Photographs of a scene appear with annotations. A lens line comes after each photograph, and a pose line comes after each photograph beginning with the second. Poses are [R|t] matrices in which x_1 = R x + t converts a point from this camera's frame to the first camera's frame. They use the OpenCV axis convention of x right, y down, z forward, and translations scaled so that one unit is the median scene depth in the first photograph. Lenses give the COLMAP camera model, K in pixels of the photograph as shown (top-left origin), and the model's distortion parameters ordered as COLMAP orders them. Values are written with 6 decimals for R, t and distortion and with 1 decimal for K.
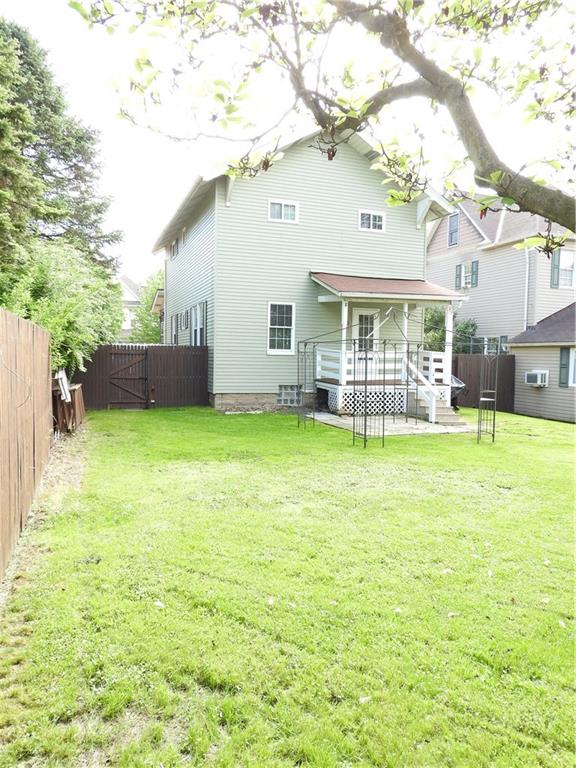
lens RADIAL K [[543.7, 0, 289.8], [0, 543.7, 385.0], [0, 0, 1]] dist [-0.007076, -0.002873]
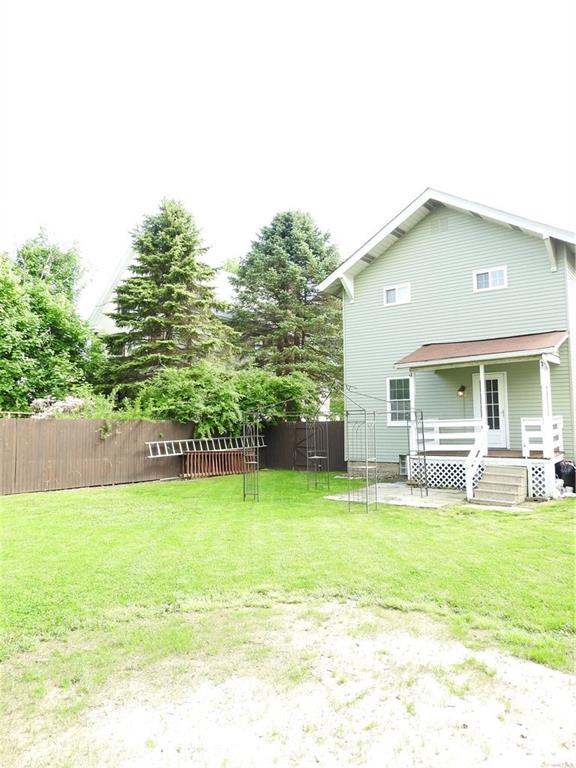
lens RADIAL K [[543.7, 0, 289.8], [0, 543.7, 385.0], [0, 0, 1]] dist [-0.007076, -0.002873]
pose [[0.544364, -0.086493, -0.834378, 0.766402], [-0.027486, 0.992297, -0.120795, -0.000736], [0.838399, 0.088690, 0.537793, 0.243749]]
